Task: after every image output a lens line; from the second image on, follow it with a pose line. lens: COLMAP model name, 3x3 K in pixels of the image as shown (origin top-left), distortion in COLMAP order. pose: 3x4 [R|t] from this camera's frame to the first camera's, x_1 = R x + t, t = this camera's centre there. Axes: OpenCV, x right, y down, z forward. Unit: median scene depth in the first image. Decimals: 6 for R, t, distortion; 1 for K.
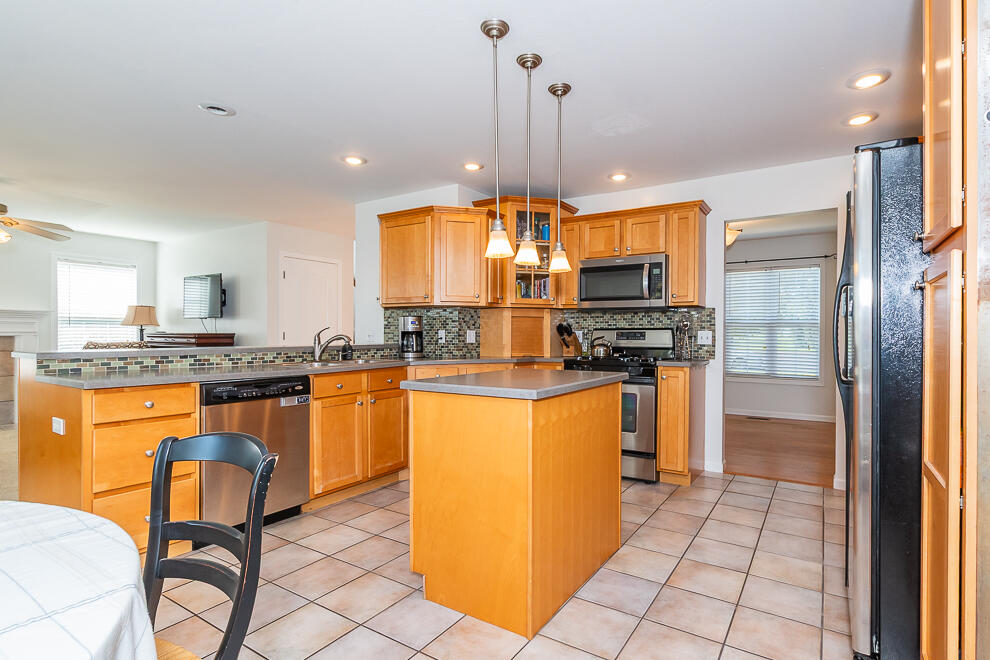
lens RADIAL K [[463.1, 0, 490.4], [0, 463.1, 334.3], [0, 0, 1]] dist [-0.002231, -0.000600]
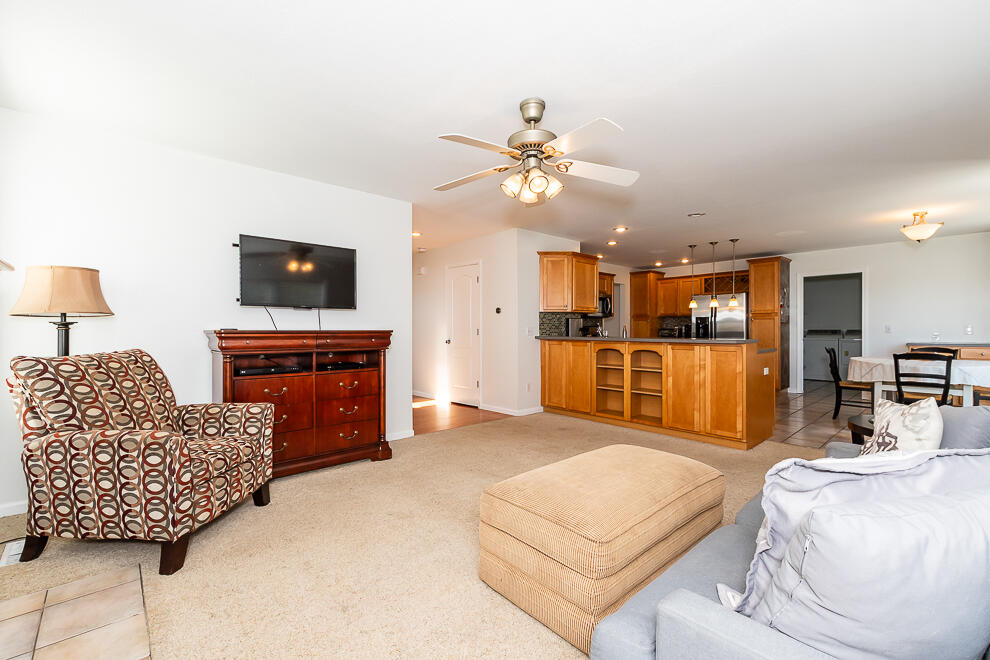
lens RADIAL K [[423.7, 0, 489.1], [0, 423.7, 330.9], [0, 0, 1]] dist [0.000561, 0.000230]
pose [[0.294558, -0.007911, 0.955601, -1.655565], [0.006459, 0.999959, 0.006287, -0.007258], [-0.955612, 0.004321, 0.294597, 0.858266]]
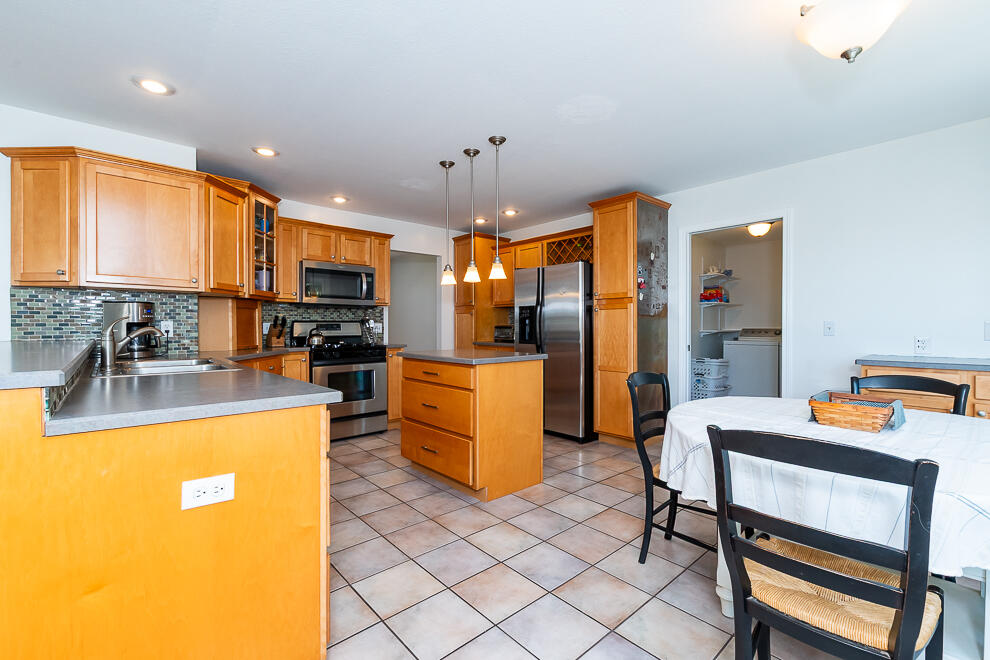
lens RADIAL K [[423.7, 0, 489.7], [0, 423.7, 327.5], [0, 0, 1]] dist [0.000561, 0.000230]
pose [[0.308484, -0.007005, 0.951204, -0.638445], [0.002705, 0.999975, 0.006486, -0.001657], [-0.951226, 0.000573, 0.308495, 0.250776]]
